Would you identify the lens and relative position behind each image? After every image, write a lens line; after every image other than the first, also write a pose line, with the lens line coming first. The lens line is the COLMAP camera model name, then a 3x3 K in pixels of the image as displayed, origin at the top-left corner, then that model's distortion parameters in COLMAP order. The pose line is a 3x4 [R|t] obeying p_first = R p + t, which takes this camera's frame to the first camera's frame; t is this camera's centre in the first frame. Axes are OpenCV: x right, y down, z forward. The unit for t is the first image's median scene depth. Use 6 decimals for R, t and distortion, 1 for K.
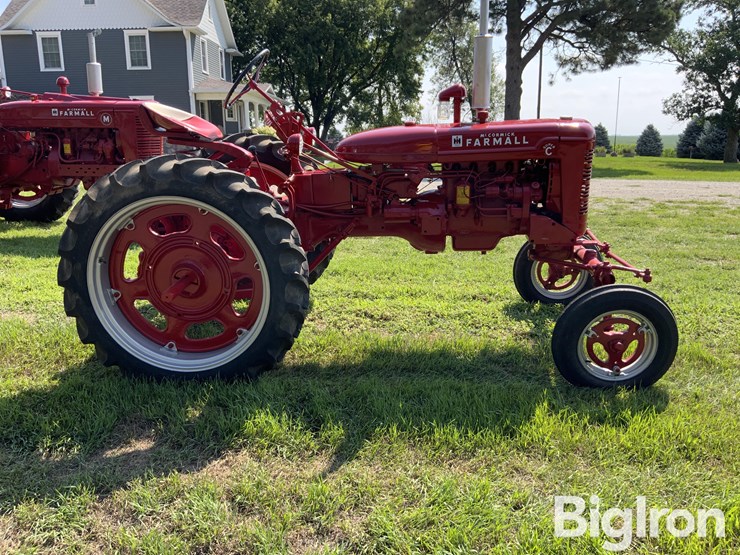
lens RADIAL K [[619.8, 0, 366.4], [0, 619.8, 276.4], [0, 0, 1]] dist [0.109367, -0.231387]
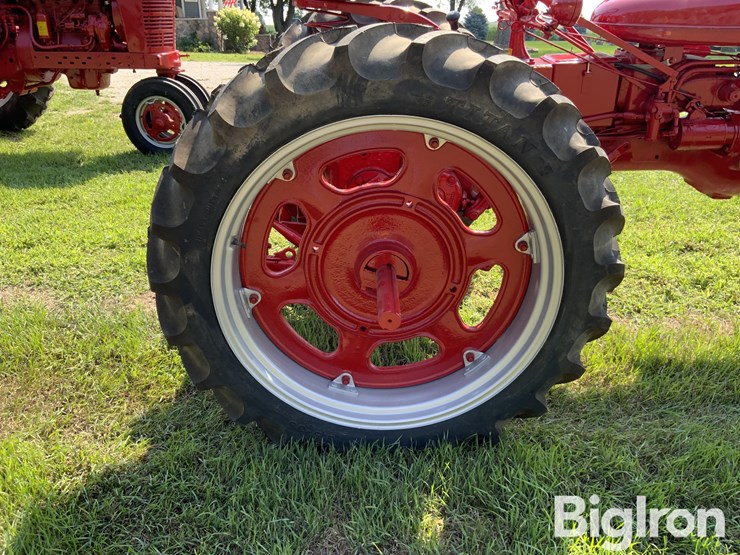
lens RADIAL K [[616.3, 0, 366.6], [0, 616.3, 277.1], [0, 0, 1]] dist [0.069104, -0.106666]
pose [[0.997312, -0.024277, 0.069133, -0.319105], [0.012490, 0.986034, 0.166075, -0.072915], [-0.072199, -0.164765, 0.983687, 0.443445]]
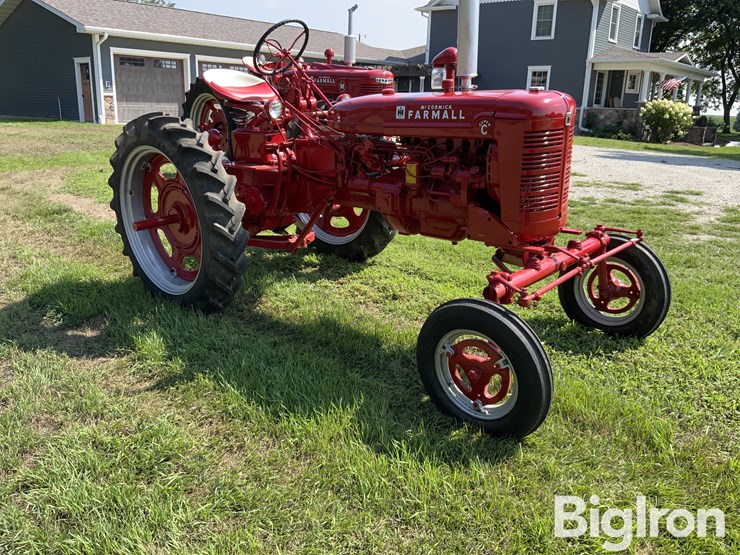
lens RADIAL K [[619.8, 0, 366.4], [0, 619.8, 276.4], [0, 0, 1]] dist [0.109367, -0.231387]
pose [[0.776180, 0.199164, -0.598229, 0.689836], [-0.173448, 0.979640, 0.101103, -0.065065], [0.606185, 0.025288, 0.794922, 0.248925]]
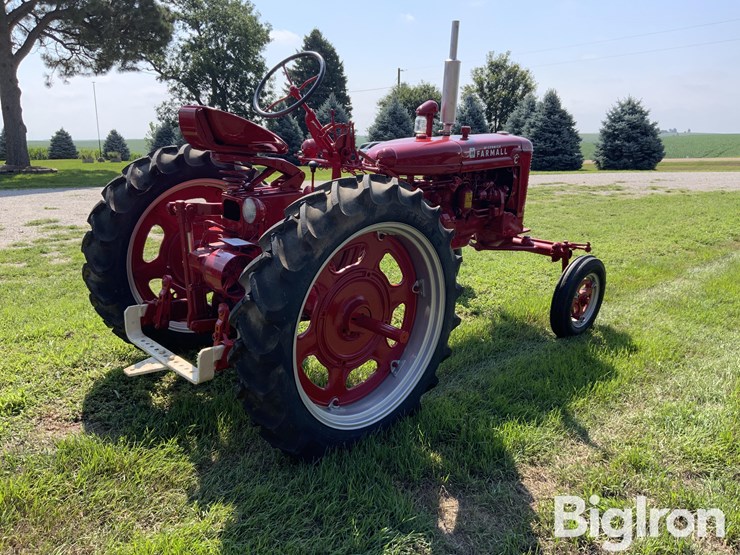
lens RADIAL K [[616.3, 0, 366.6], [0, 616.3, 277.1], [0, 0, 1]] dist [0.069104, -0.106666]
pose [[0.661851, -0.158934, 0.732593, -0.830890], [0.161727, 0.984526, 0.067481, -0.099527], [-0.731982, 0.073818, 0.677314, 0.387345]]
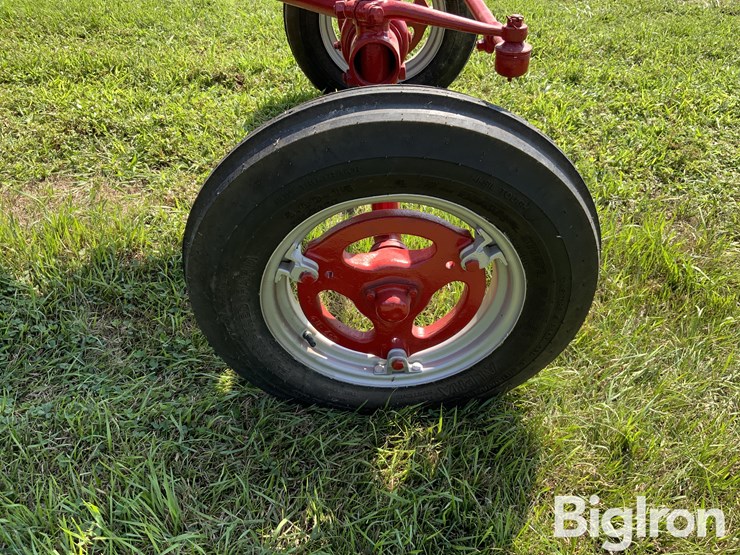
lens RADIAL K [[616.3, 0, 366.6], [0, 616.3, 277.1], [0, 0, 1]] dist [0.069104, -0.106666]
pose [[0.997662, -0.017859, 0.065970, 0.339756], [-0.009093, 0.921991, 0.387104, -0.011172], [-0.067737, -0.386798, 0.919673, 0.679292]]
